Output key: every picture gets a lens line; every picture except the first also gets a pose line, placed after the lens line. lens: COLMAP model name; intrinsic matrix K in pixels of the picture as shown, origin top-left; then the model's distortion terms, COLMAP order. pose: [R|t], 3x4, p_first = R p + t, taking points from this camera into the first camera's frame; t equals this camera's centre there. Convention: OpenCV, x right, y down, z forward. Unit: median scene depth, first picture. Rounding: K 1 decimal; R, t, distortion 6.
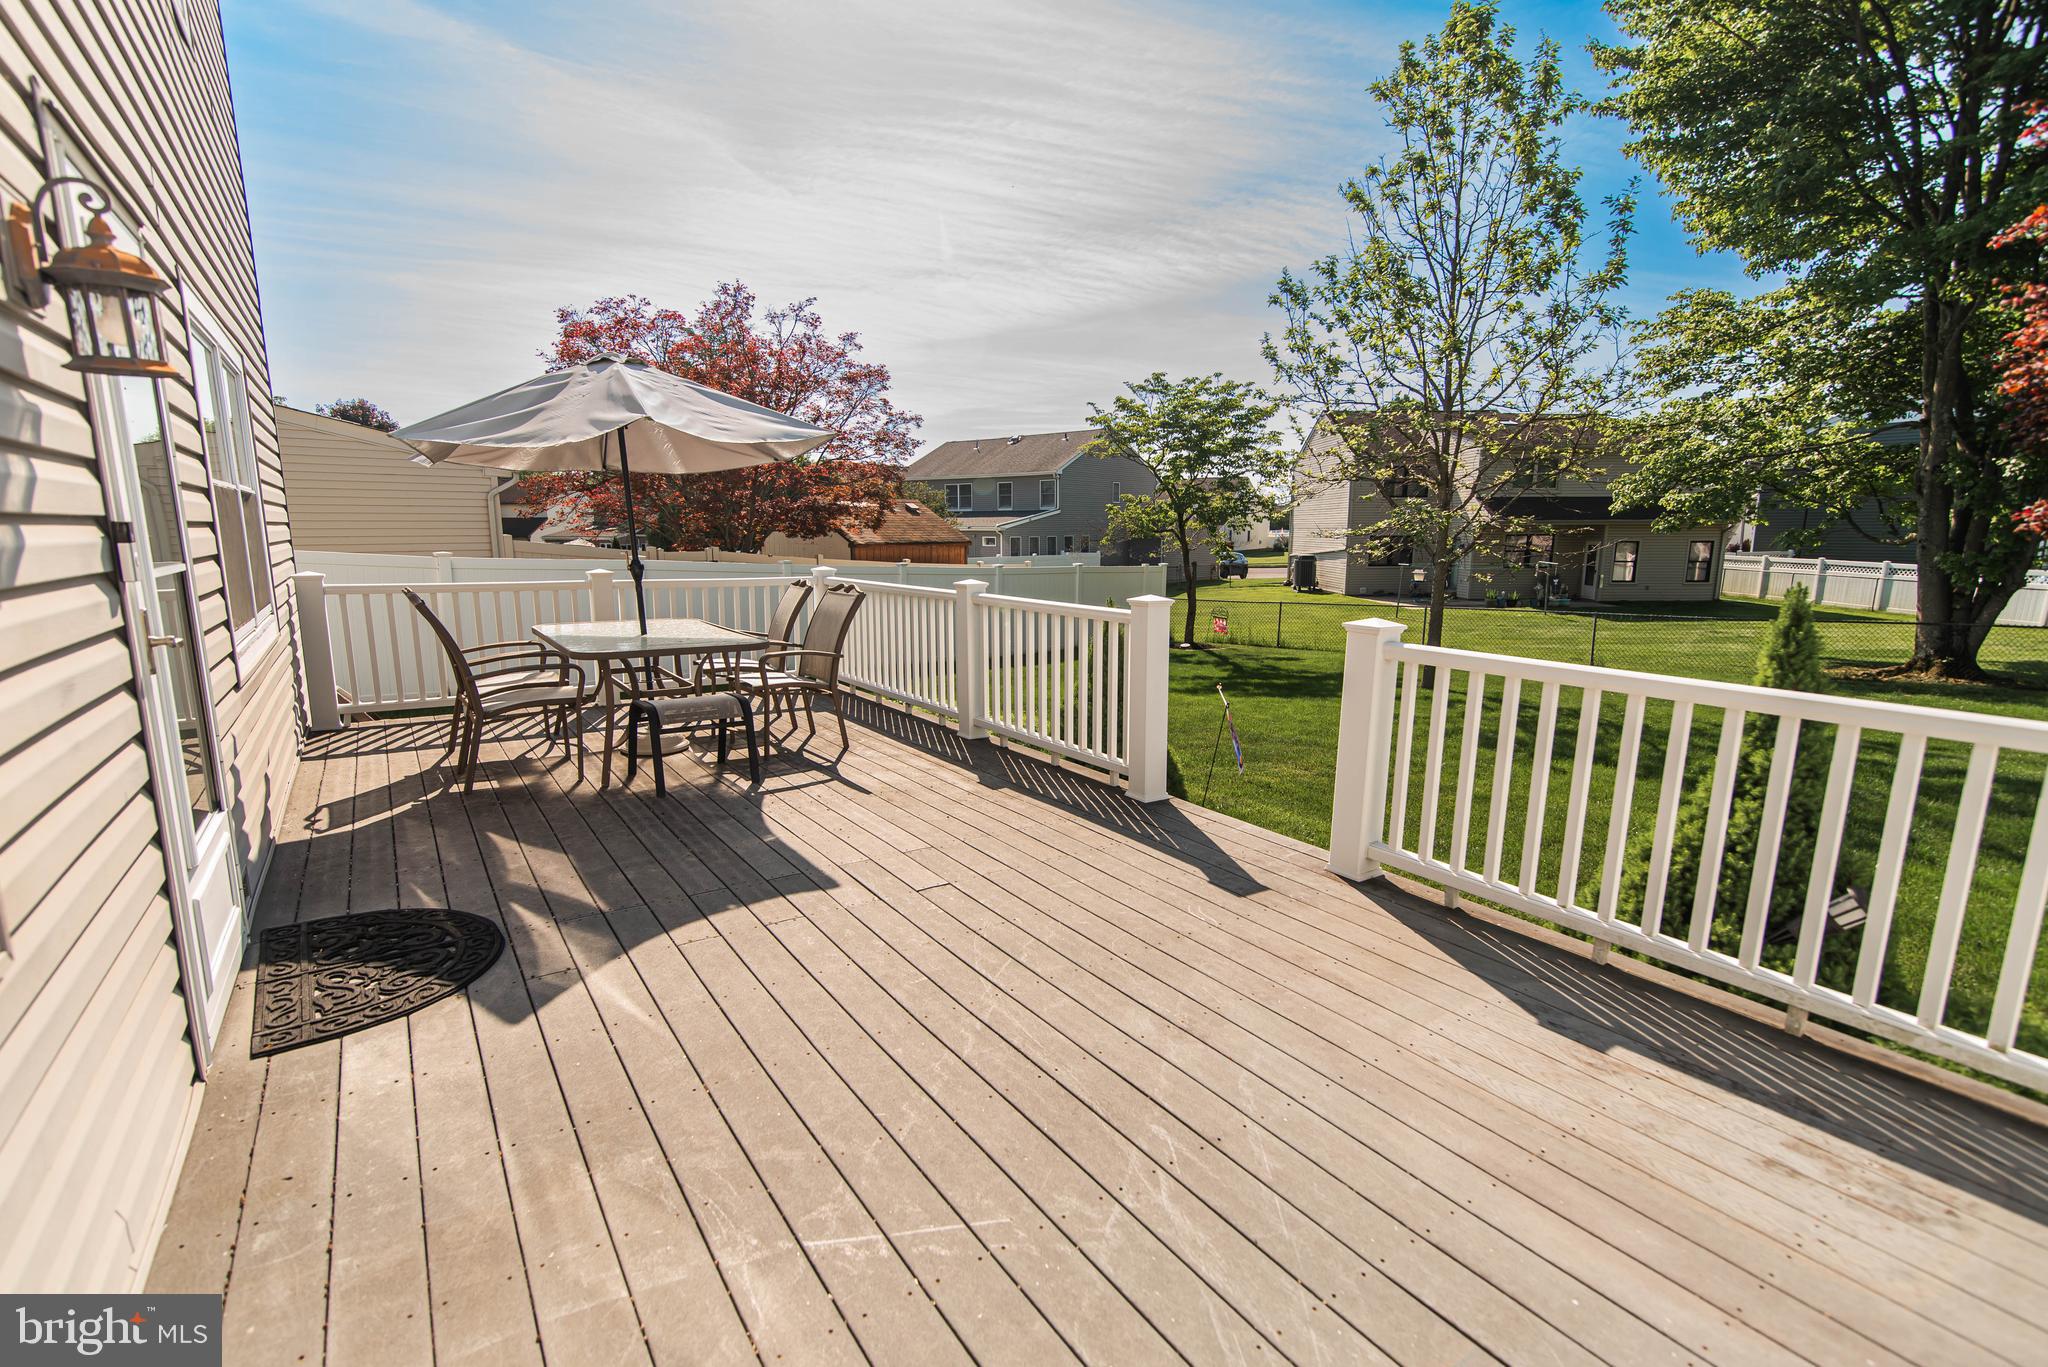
lens RADIAL K [[931.7, 0, 1024.0], [0, 931.7, 683.5], [0, 0, 1]] dist [0.003782, -0.000057]
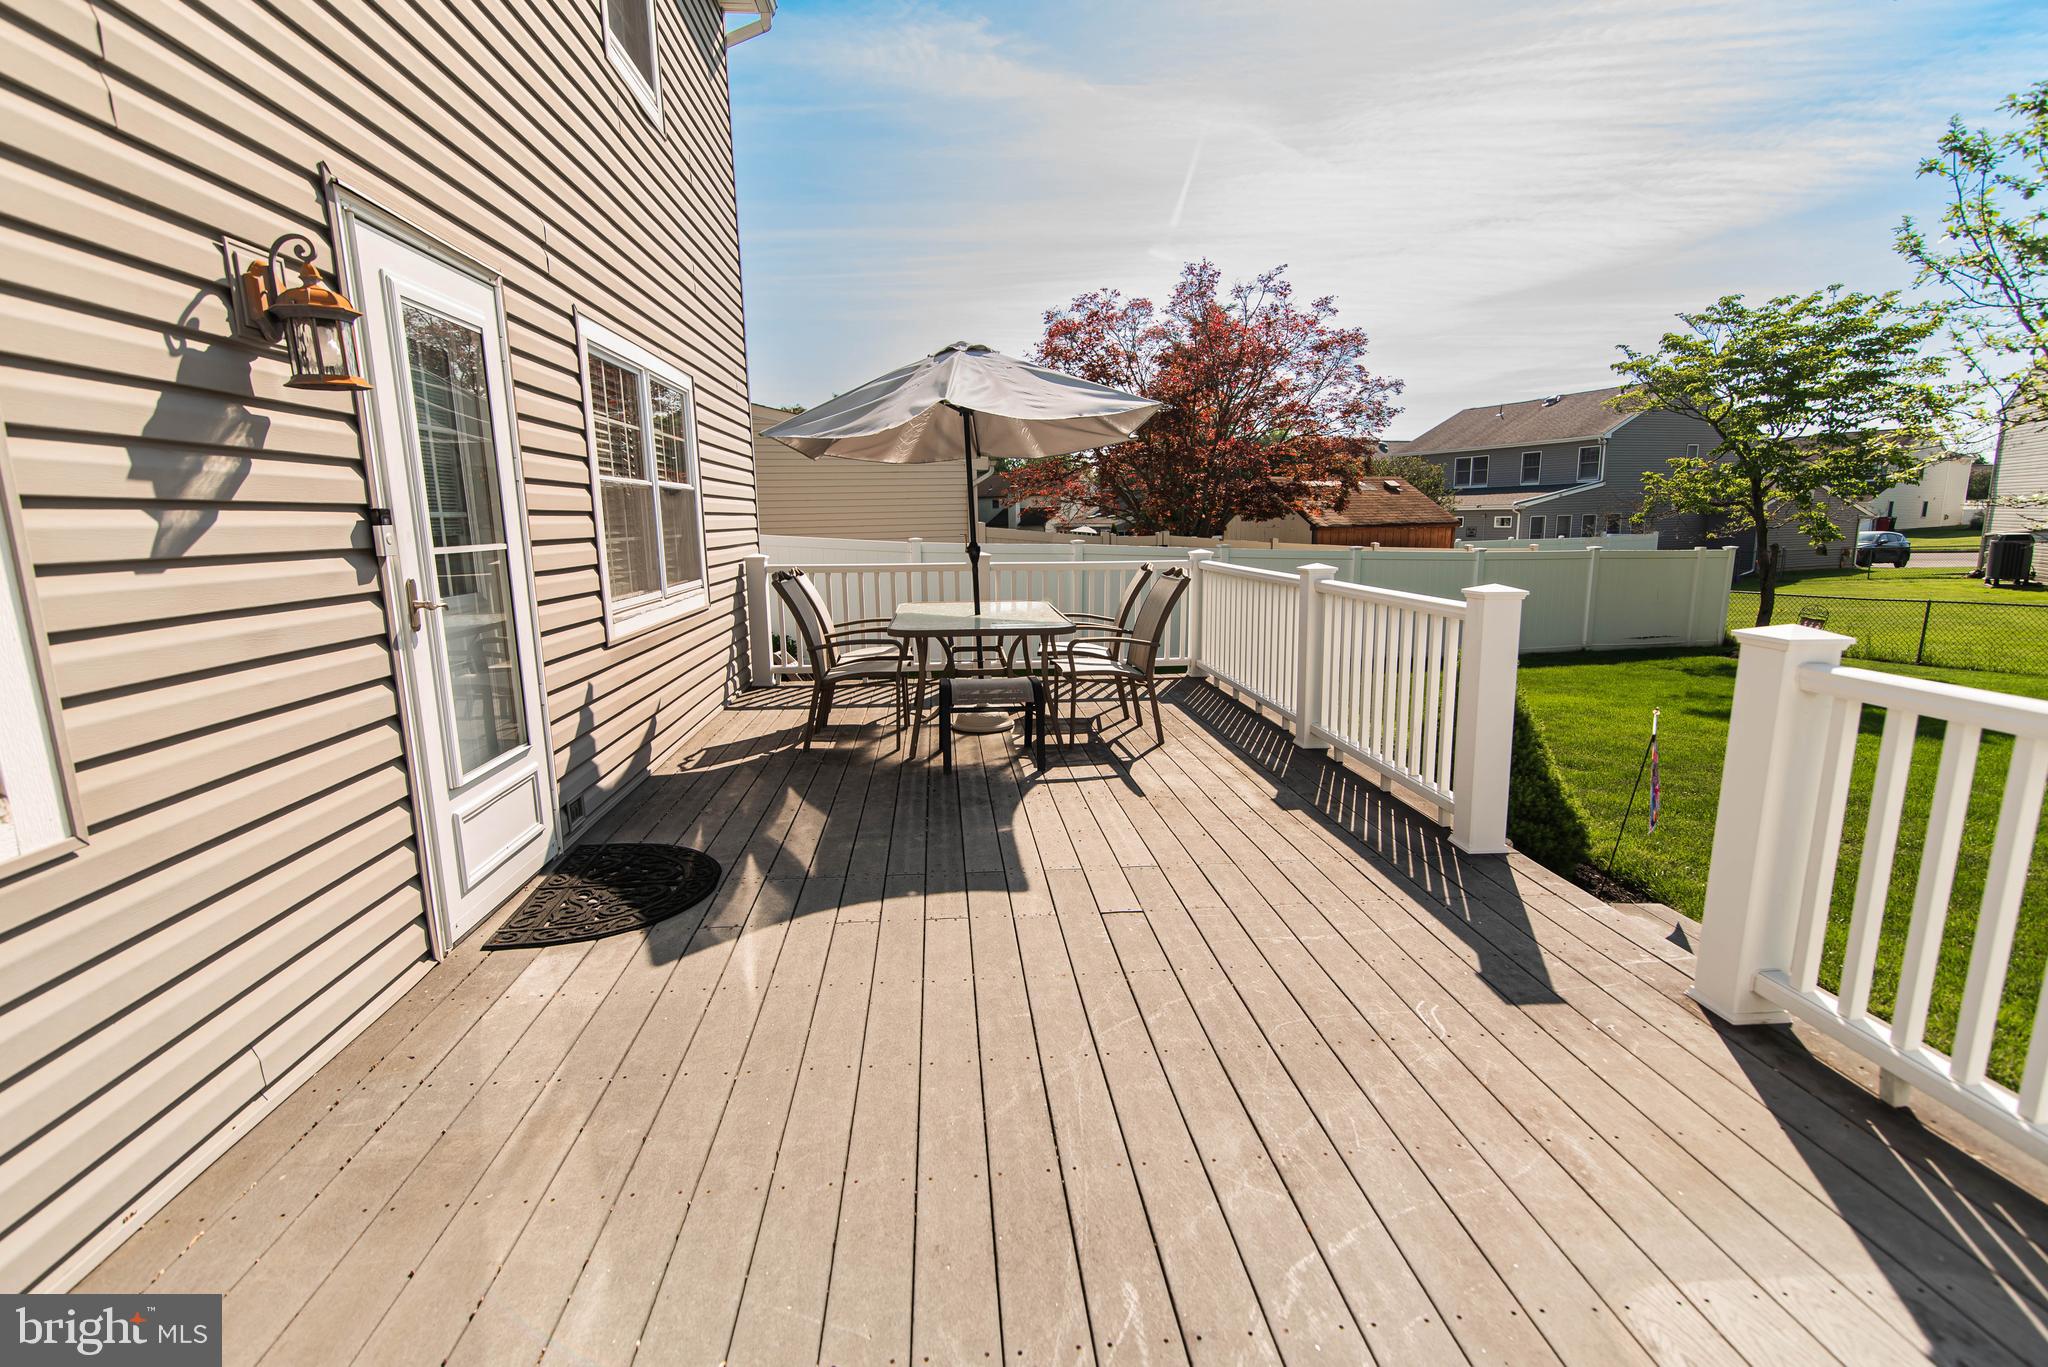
lens RADIAL K [[951.3, 0, 1016.7], [0, 951.3, 688.5], [0, 0, 1]] dist [0.009708, -0.000821]
pose [[0.869491, 0.070923, -0.488831, 0.091146], [-0.062144, 0.997482, 0.034185, -0.006165], [0.490024, 0.000654, 0.871709, 0.063769]]
